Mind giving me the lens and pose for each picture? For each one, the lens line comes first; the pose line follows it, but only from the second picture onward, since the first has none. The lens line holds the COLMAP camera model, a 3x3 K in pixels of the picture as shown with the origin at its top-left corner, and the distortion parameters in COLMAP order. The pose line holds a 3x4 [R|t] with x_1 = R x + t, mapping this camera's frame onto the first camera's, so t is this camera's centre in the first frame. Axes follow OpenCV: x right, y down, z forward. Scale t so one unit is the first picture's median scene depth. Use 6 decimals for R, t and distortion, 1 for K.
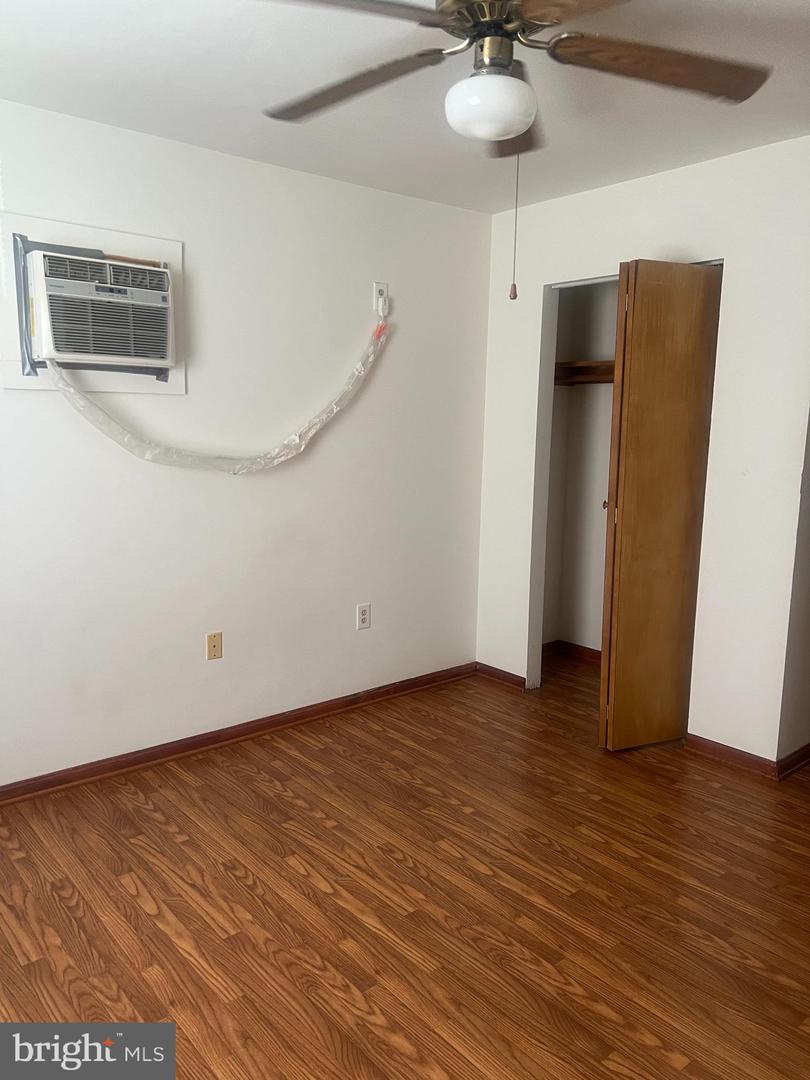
lens RADIAL K [[816.0, 0, 406.1], [0, 816.0, 540.3], [0, 0, 1]] dist [0.005039, 0.003800]
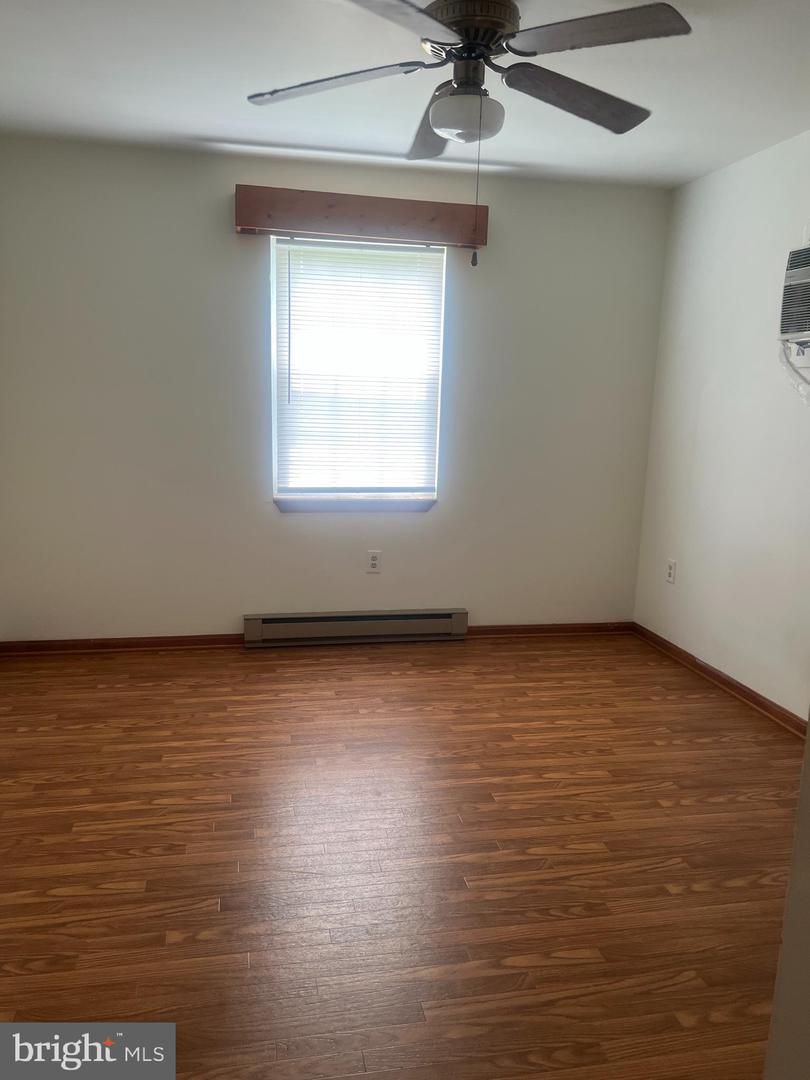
lens RADIAL K [[816.0, 0, 404.6], [0, 816.0, 540.1], [0, 0, 1]] dist [0.005039, 0.003800]
pose [[-0.482127, 0.129387, -0.866494, 0.844371], [-0.160700, 0.959194, 0.232644, -0.218398], [0.861237, 0.251410, -0.441661, 1.717213]]
